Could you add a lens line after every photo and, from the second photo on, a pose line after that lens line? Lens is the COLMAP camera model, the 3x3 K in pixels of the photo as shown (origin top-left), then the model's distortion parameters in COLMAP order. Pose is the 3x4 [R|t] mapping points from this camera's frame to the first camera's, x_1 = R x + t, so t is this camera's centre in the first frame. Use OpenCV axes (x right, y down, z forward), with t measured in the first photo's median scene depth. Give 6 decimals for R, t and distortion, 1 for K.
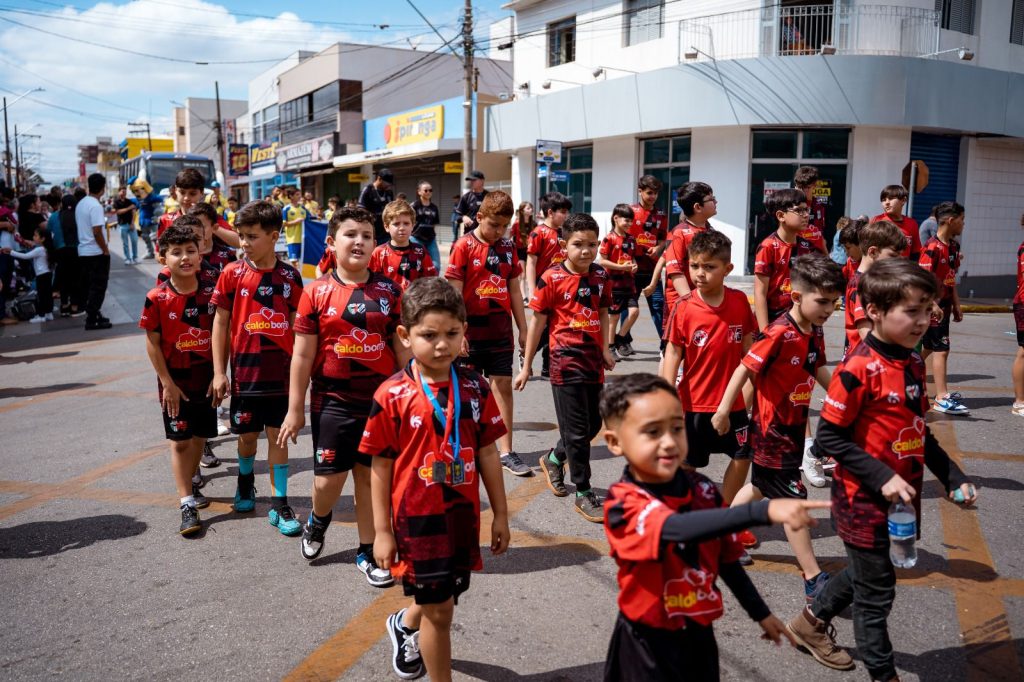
lens RADIAL K [[911.4, 0, 512.0], [0, 911.4, 341.0], [0, 0, 1]] dist [-0.050980, 0.017121]
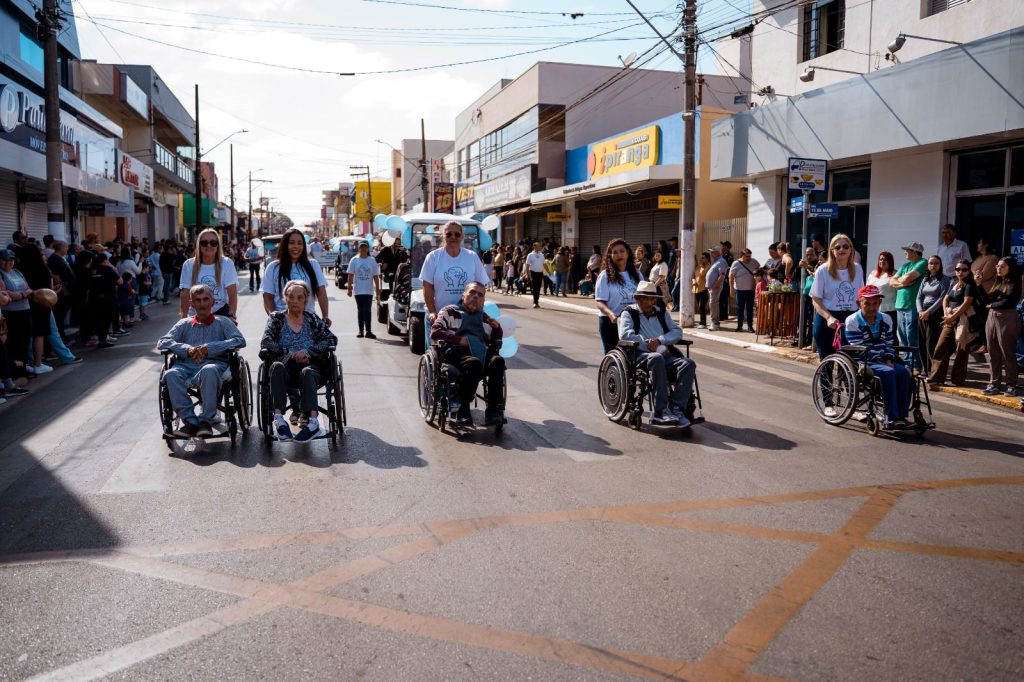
lens RADIAL K [[911.4, 0, 512.0], [0, 911.4, 341.0], [0, 0, 1]] dist [-0.050980, 0.017121]
pose [[0.971834, 0.017039, -0.235048, -0.007242], [-0.026940, 0.998877, -0.038977, -0.026769], [0.234120, 0.044212, 0.971202, 0.154601]]
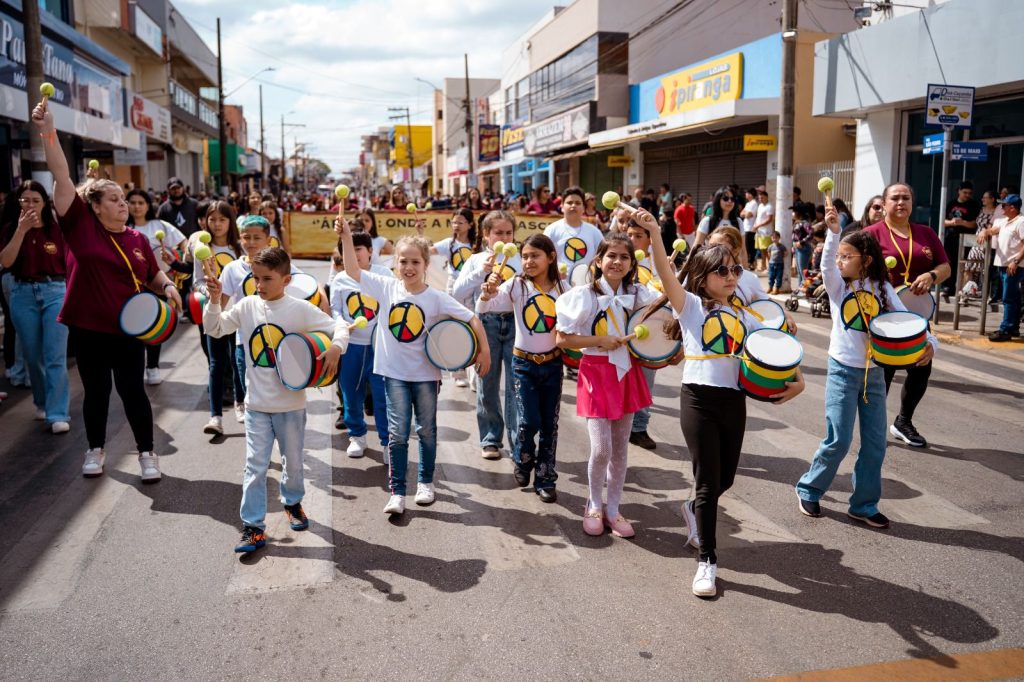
lens RADIAL K [[960.5, 0, 512.0], [0, 960.5, 341.0], [0, 0, 1]] dist [-0.059607, 0.018547]
pose [[0.958756, 0.030189, -0.282622, -0.025421], [-0.028081, 0.999539, 0.011506, -0.035512], [0.282839, -0.003095, 0.959162, 0.203890]]
